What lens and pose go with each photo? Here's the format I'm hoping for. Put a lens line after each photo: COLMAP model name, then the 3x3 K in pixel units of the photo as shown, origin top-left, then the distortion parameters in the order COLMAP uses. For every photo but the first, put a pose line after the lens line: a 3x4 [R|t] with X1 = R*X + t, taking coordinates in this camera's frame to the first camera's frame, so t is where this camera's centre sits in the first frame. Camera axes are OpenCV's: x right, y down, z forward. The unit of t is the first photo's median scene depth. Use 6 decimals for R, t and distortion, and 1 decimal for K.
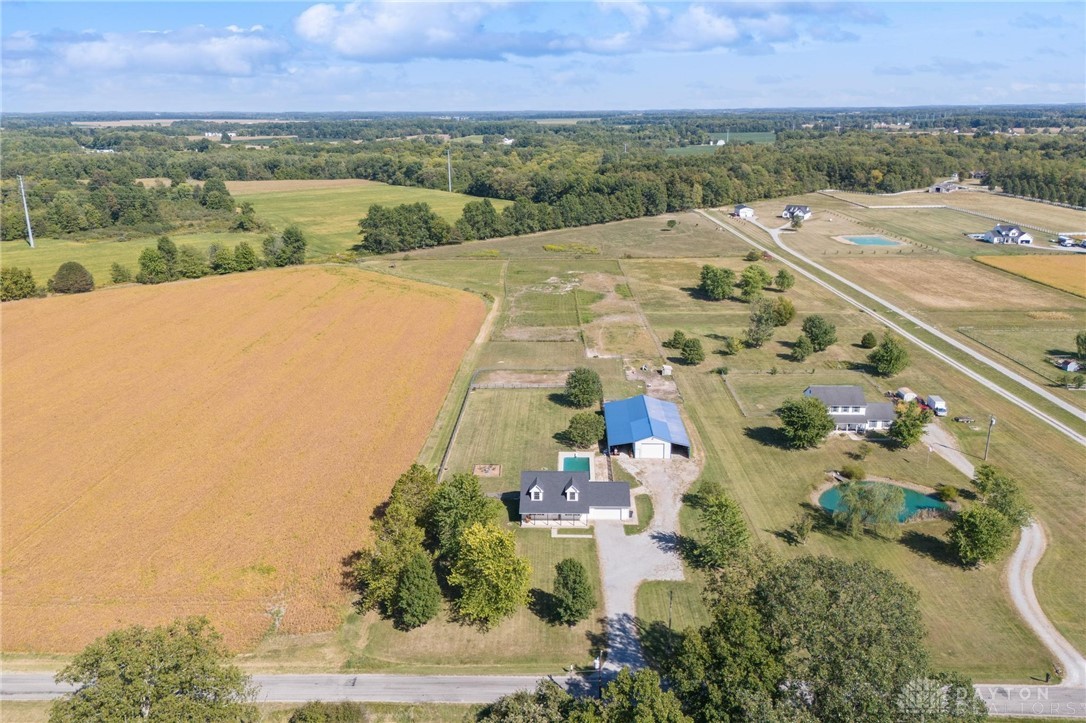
lens RADIAL K [[787.1, 0, 543.0], [0, 787.1, 361.5], [0, 0, 1]] dist [0.086973, -0.093458]
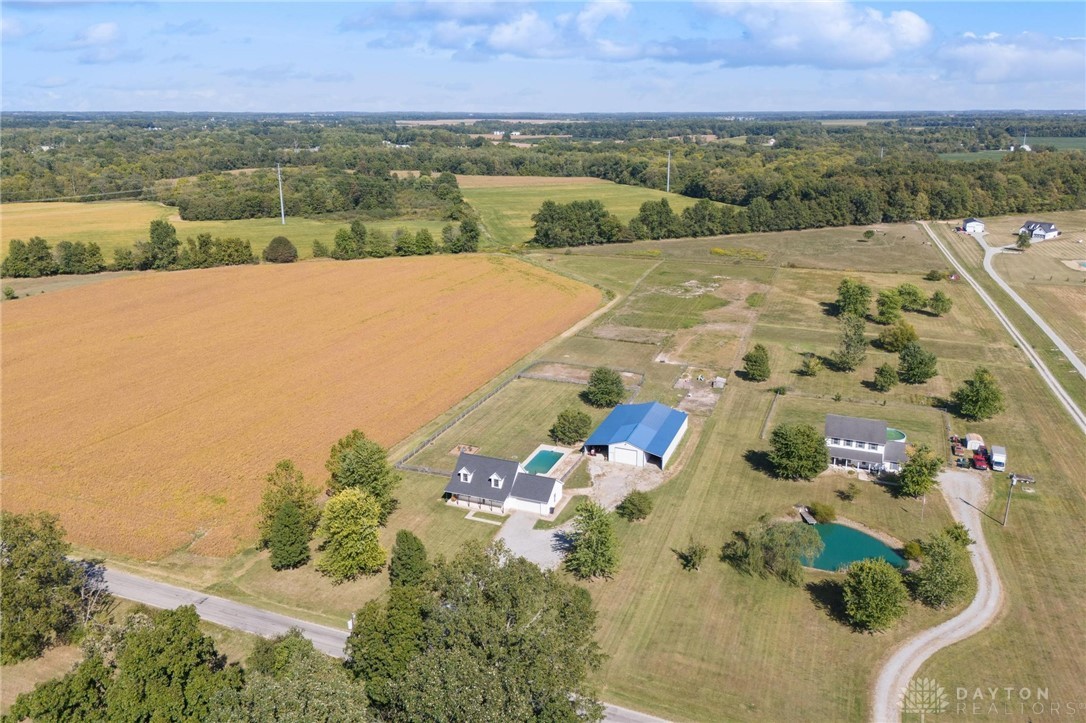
lens RADIAL K [[787.1, 0, 543.0], [0, 787.1, 361.5], [0, 0, 1]] dist [0.086973, -0.093458]
pose [[0.939989, 0.111111, -0.322606, 0.157307], [-0.111317, 0.993624, 0.017872, -0.004534], [0.322535, 0.019112, 0.946365, 0.016967]]
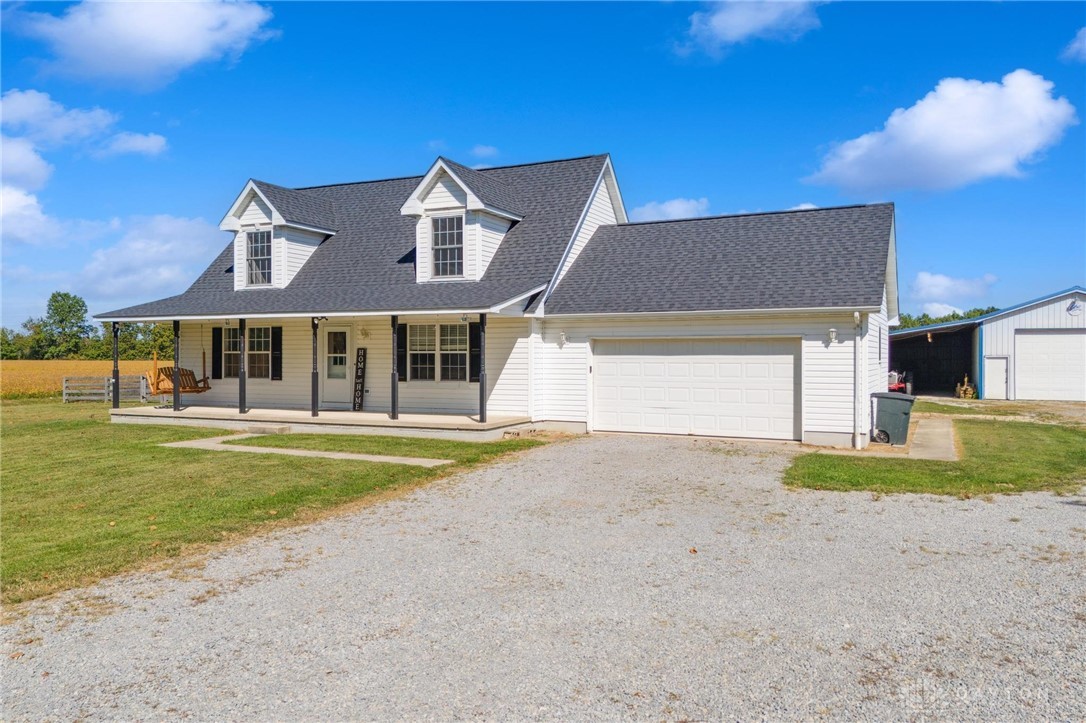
lens RADIAL K [[799.8, 0, 543.0], [0, 799.8, 361.5], [0, 0, 1]] dist [0.100800, -0.118112]
pose [[0.916970, 0.013302, -0.398734, 0.043065], [-0.131013, 0.954058, -0.269462, 0.087398], [0.376831, 0.299327, 0.876585, 0.340614]]
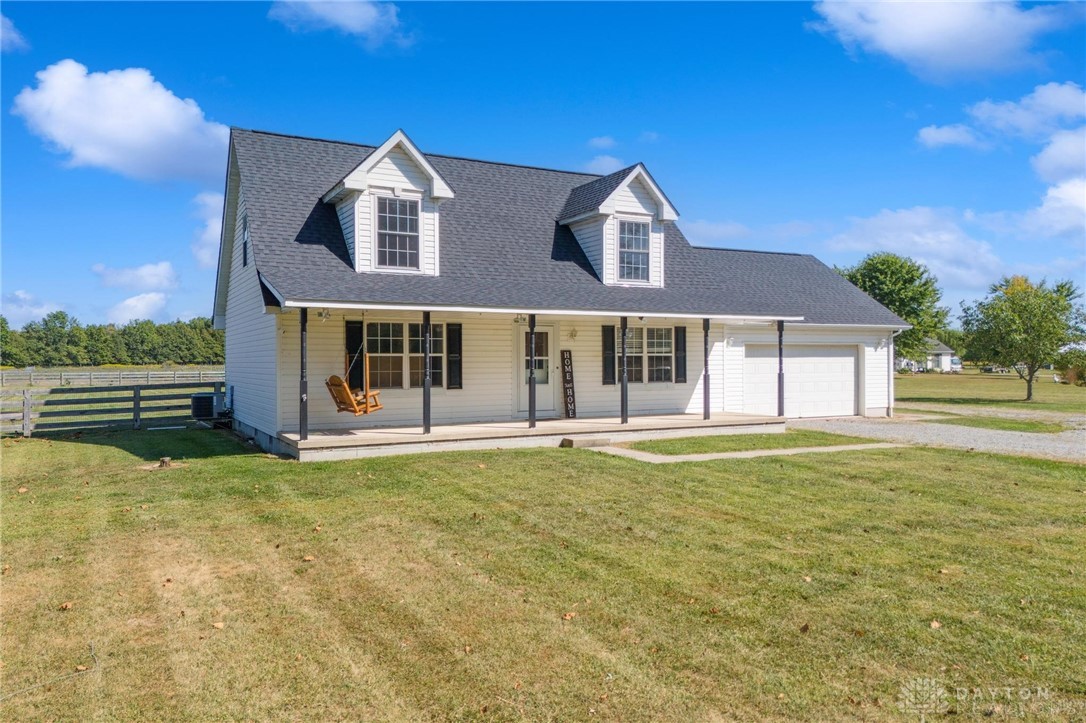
lens RADIAL K [[799.8, 0, 543.0], [0, 799.8, 361.5], [0, 0, 1]] dist [0.100800, -0.118112]
pose [[0.866851, 0.005181, 0.498540, -0.019660], [0.147855, 0.952291, -0.266984, 0.087253], [-0.476138, 0.305147, 0.824729, 0.343309]]
